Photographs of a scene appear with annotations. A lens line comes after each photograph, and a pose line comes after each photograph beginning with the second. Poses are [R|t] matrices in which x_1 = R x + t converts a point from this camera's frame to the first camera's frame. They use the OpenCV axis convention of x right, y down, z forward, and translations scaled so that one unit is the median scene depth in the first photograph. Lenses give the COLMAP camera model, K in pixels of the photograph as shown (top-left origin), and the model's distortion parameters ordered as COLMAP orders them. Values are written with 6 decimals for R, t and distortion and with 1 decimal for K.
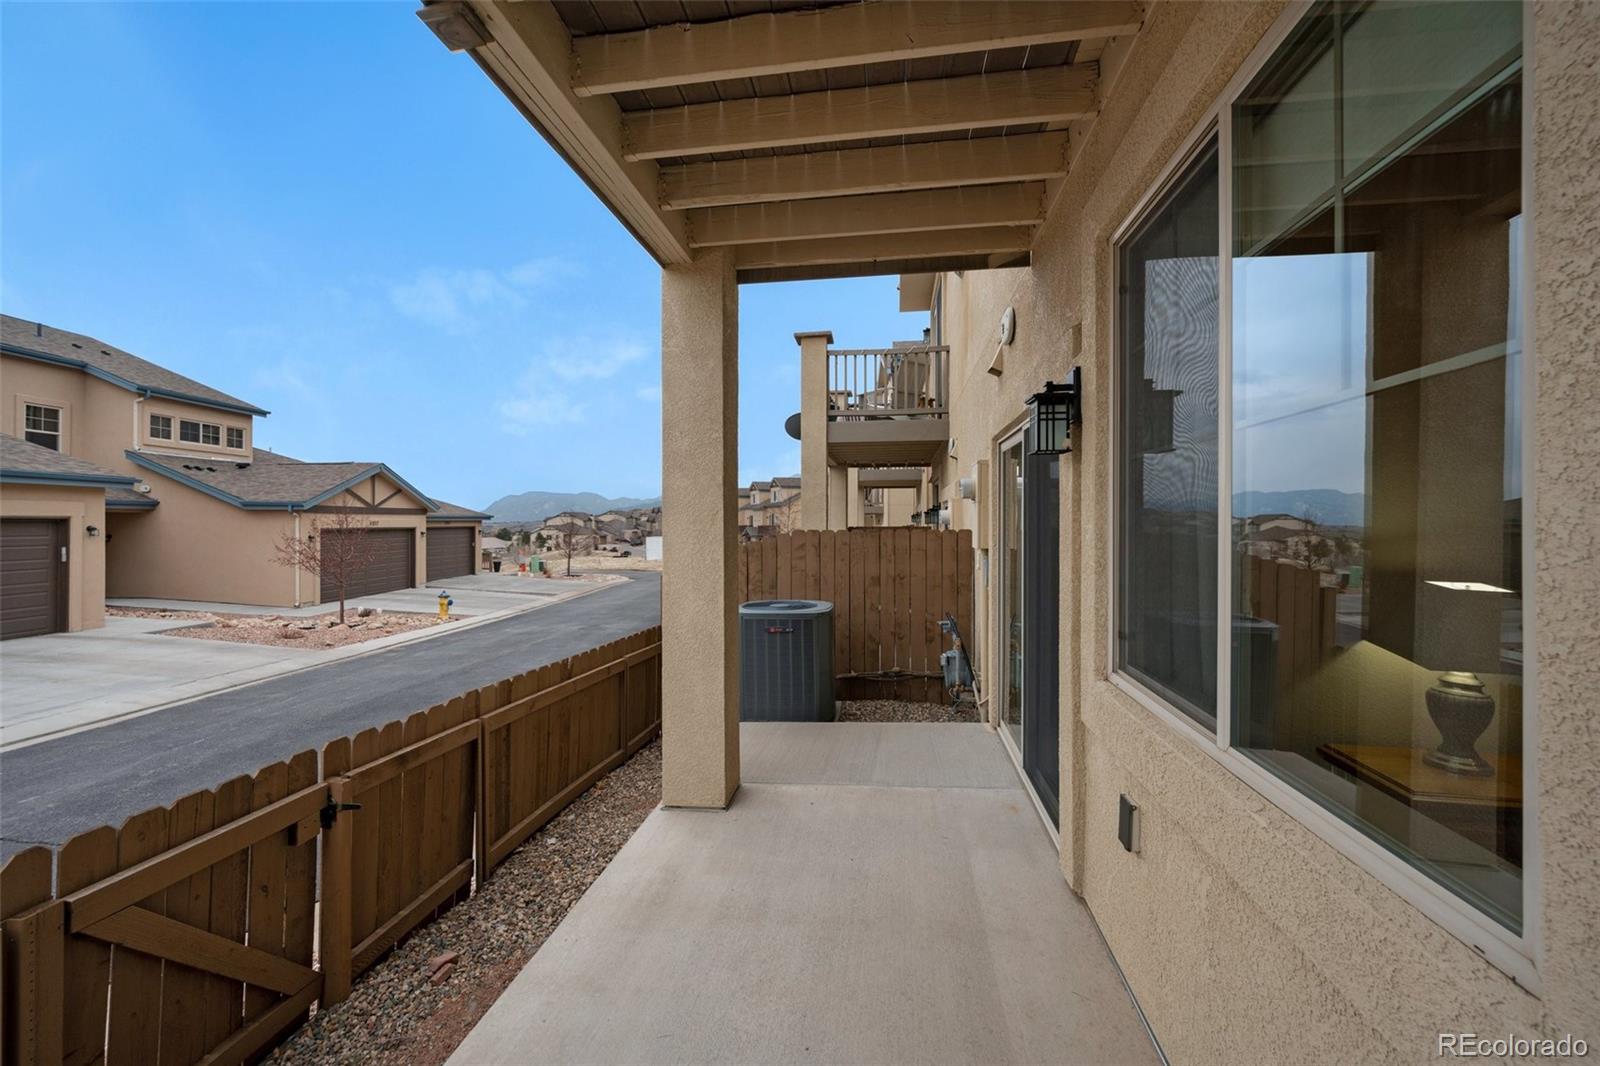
lens RADIAL K [[642.9, 0, 788.3], [0, 642.9, 527.6], [0, 0, 1]] dist [0.000222, 0.000342]
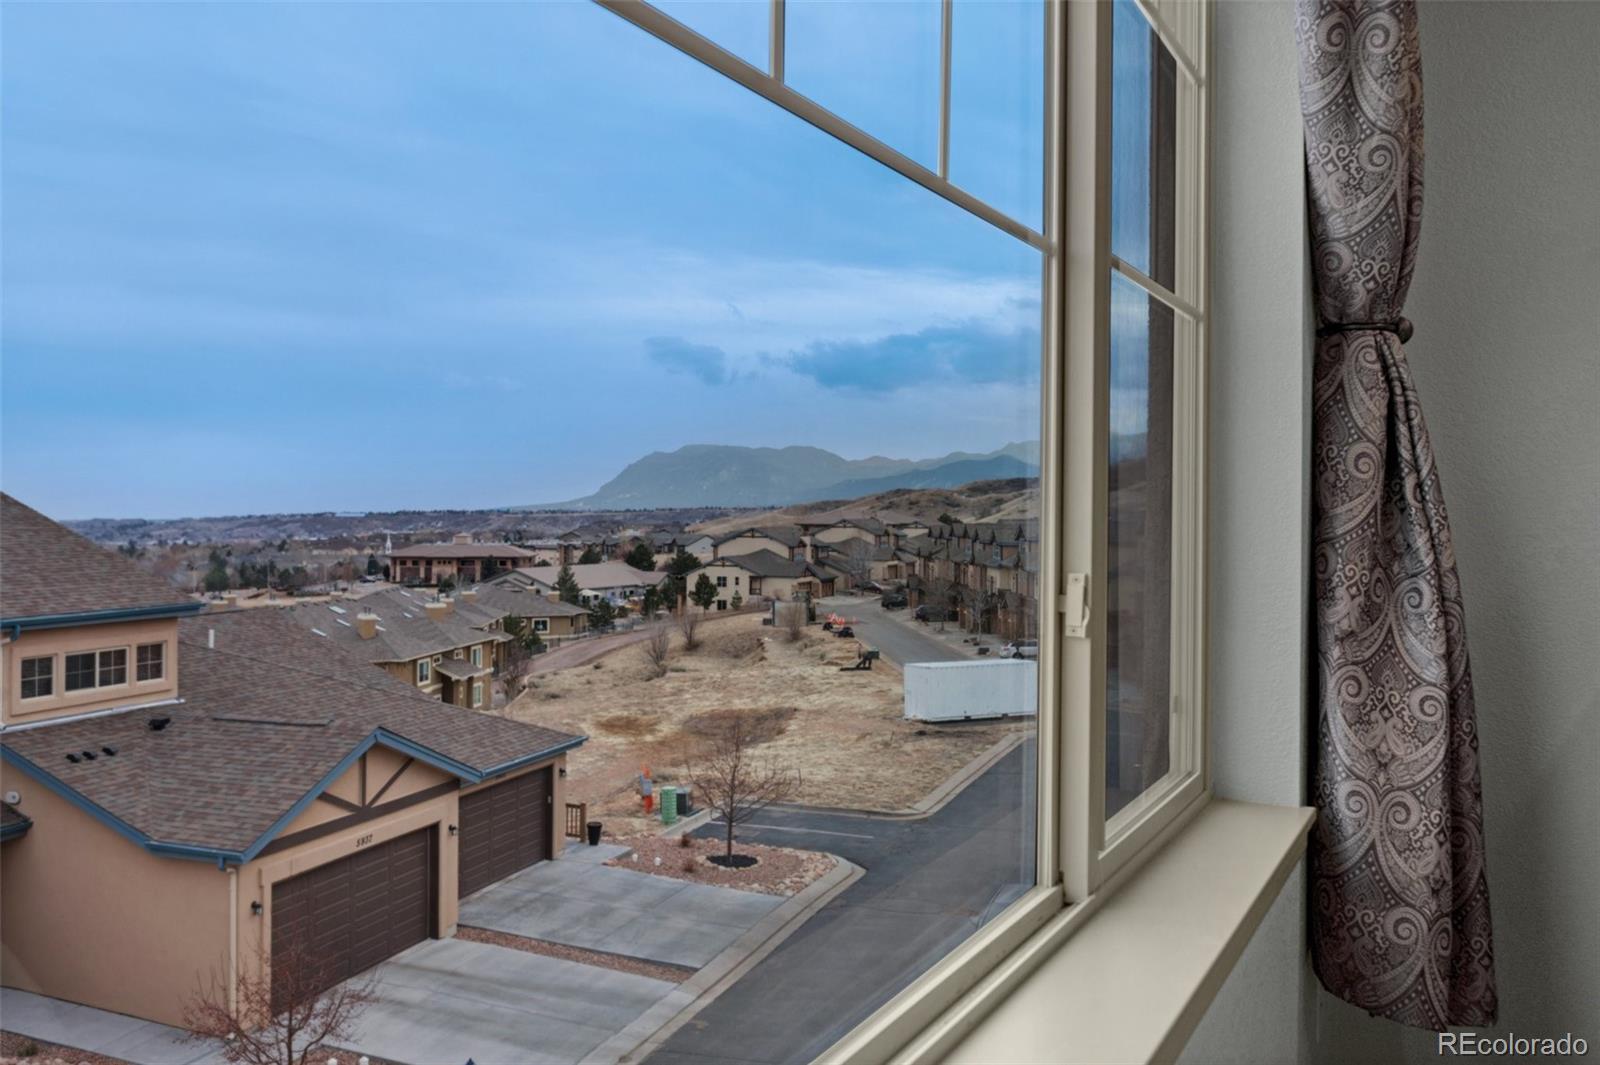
lens RADIAL K [[1389.0, 0, 799.7], [0, 1389.0, 528.8], [0, 0, 1]] dist [-0.005523, -0.002803]
pose [[0.953727, 0.012917, -0.300395, 0.028564], [-0.010442, 0.999897, 0.009844, -0.279366], [0.300491, -0.006251, 0.953764, 0.034145]]
